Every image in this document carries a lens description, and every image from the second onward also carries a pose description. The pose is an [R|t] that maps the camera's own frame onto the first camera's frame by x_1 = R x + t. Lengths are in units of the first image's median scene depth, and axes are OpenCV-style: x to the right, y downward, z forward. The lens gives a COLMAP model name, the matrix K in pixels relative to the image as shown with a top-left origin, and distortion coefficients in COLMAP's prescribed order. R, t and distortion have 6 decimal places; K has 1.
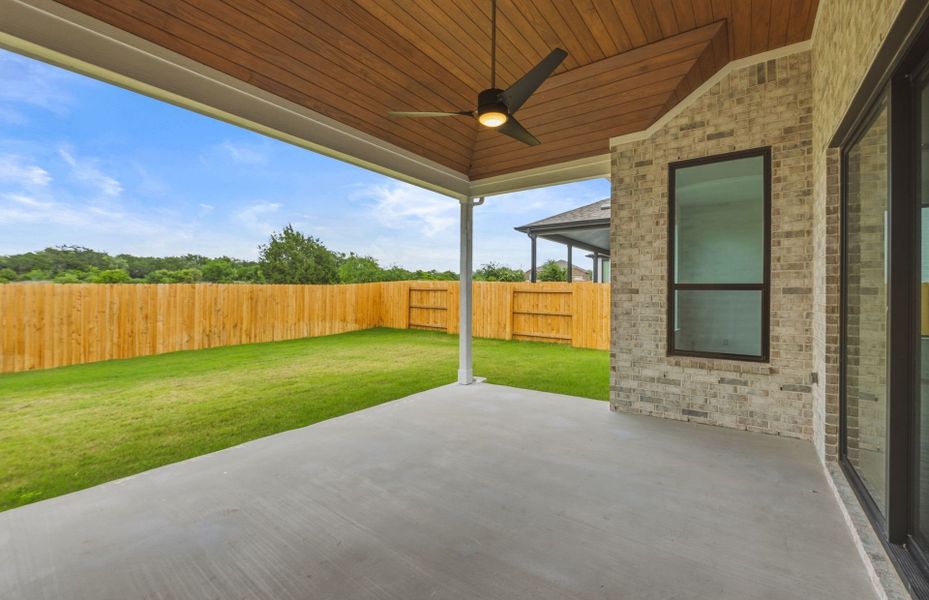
lens RADIAL K [[391.4, 0, 466.7], [0, 391.4, 292.6], [0, 0, 1]] dist [-0.004558, -0.000639]
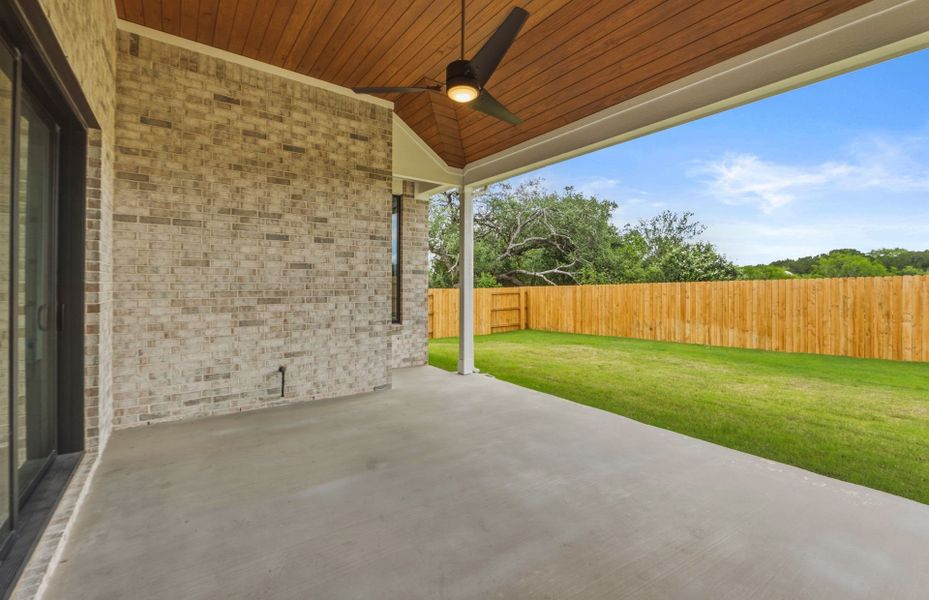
lens RADIAL K [[394.5, 0, 468.6], [0, 394.5, 283.1], [0, 0, 1]] dist [-0.002819, -0.000173]
pose [[-0.292181, -0.012558, -0.956281, 0.275242], [0.000255, 0.999913, -0.013209, 0.004357], [0.956363, -0.004103, -0.292152, 0.371727]]
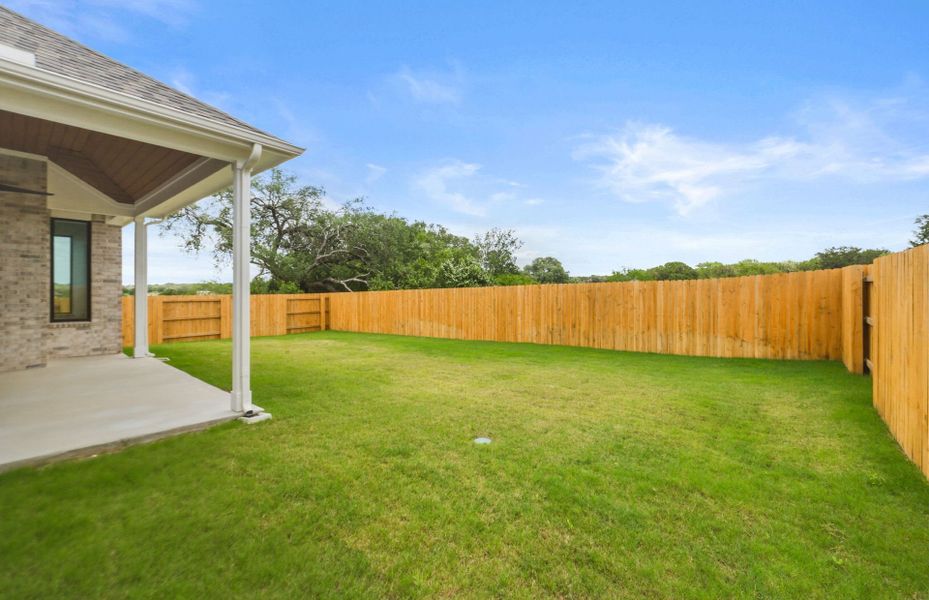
lens RADIAL K [[391.4, 0, 466.7], [0, 391.4, 292.6], [0, 0, 1]] dist [-0.004558, -0.000639]
pose [[-0.064722, -0.005986, -0.997885, 0.460574], [0.001833, 0.999980, -0.006117, 0.008377], [0.997902, -0.002225, -0.064710, 0.936778]]
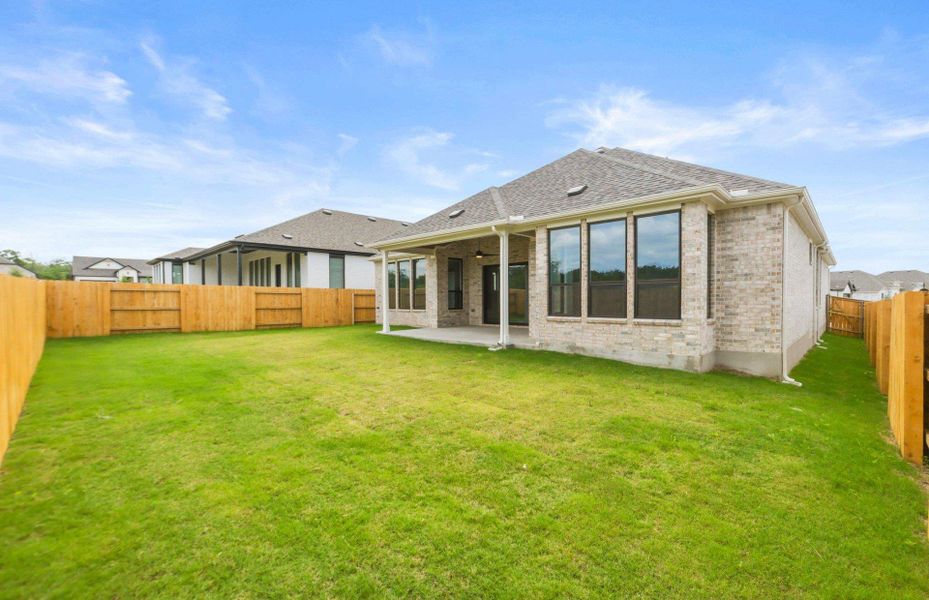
lens RADIAL K [[399.9, 0, 461.8], [0, 399.9, 305.5], [0, 0, 1]] dist [-0.001838, -0.000278]
pose [[0.150077, -0.026136, 0.988329, -1.409040], [0.004044, 0.999658, 0.025822, 0.010414], [-0.988666, 0.000121, 0.150131, 0.139048]]
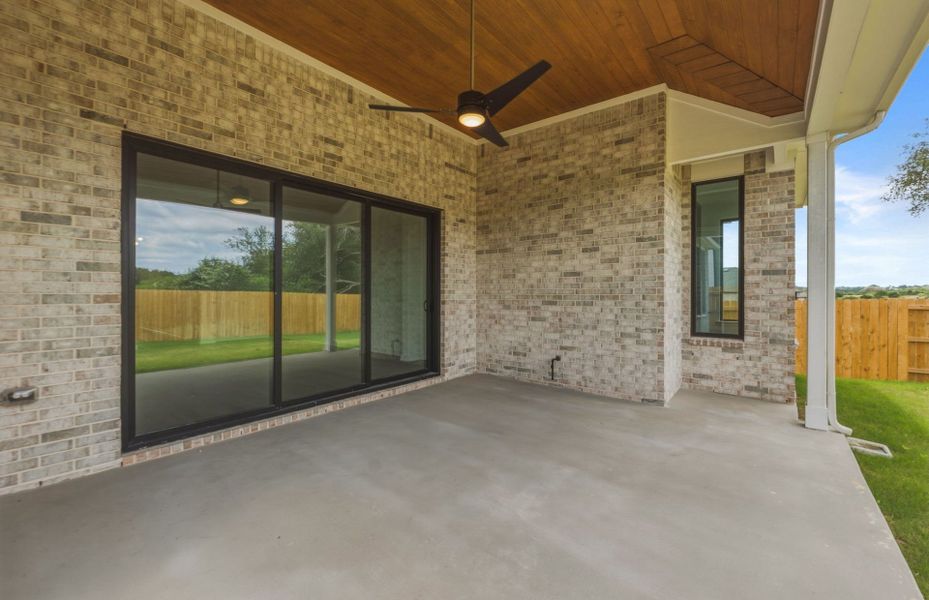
lens RADIAL K [[390.0, 0, 470.1], [0, 390.0, 293.7], [0, 0, 1]] dist [-0.001920, -0.000321]
pose [[-0.999205, -0.008529, 0.038950, 0.008343], [-0.008671, 0.999956, -0.003479, 0.008185], [-0.038919, -0.003814, -0.999235, 0.593083]]
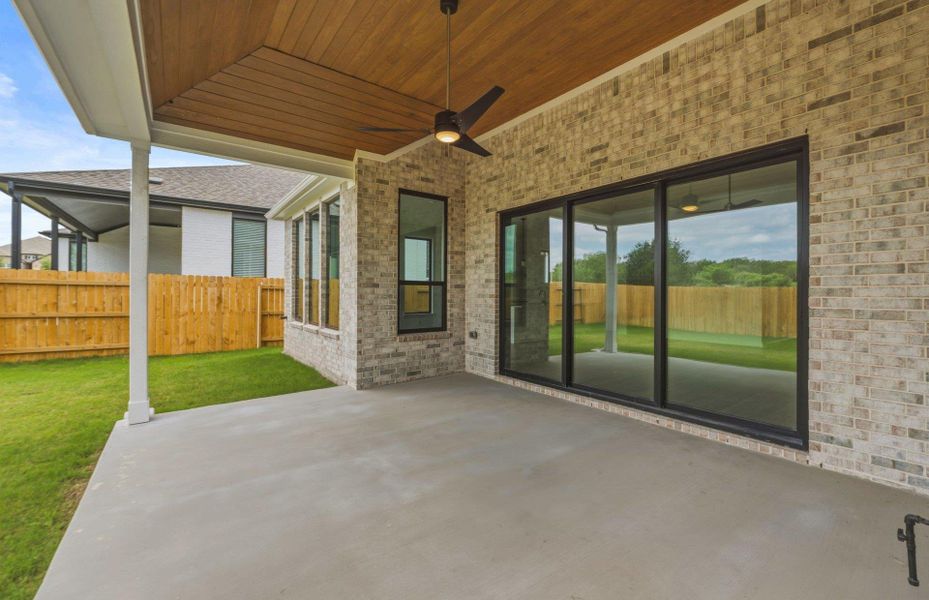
lens RADIAL K [[391.4, 0, 466.7], [0, 391.4, 292.6], [0, 0, 1]] dist [-0.004558, -0.000639]
pose [[0.294447, -0.004853, 0.955656, -0.298114], [-0.007220, 0.999947, 0.007302, 0.003652], [-0.955641, -0.009049, 0.294396, 0.174916]]
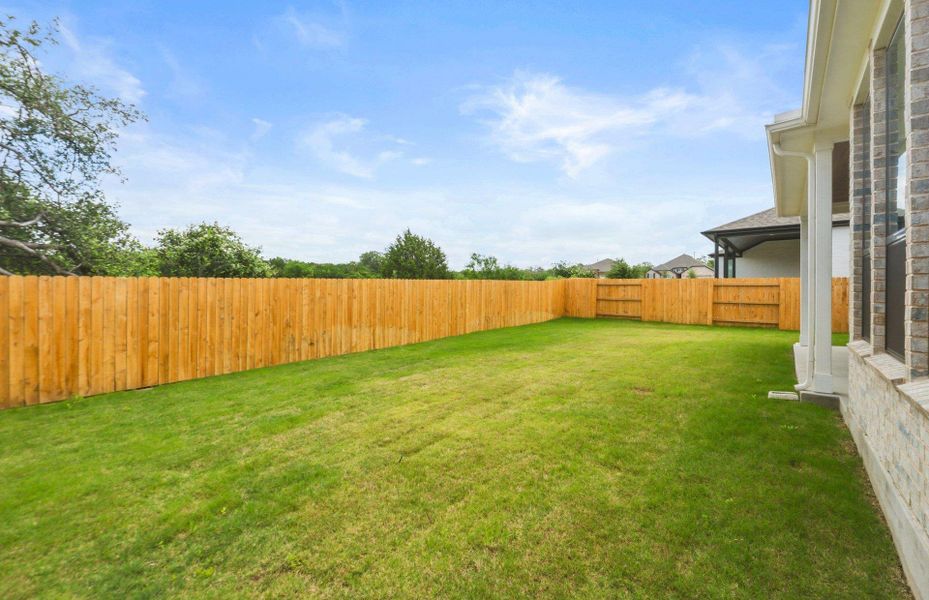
lens RADIAL K [[390.0, 0, 470.1], [0, 390.0, 293.7], [0, 0, 1]] dist [-0.001920, -0.000321]
pose [[0.998726, -0.002865, -0.050390, -0.728279], [0.003112, 0.999984, 0.004824, 0.019112], [0.050375, -0.004975, 0.998718, -0.307959]]
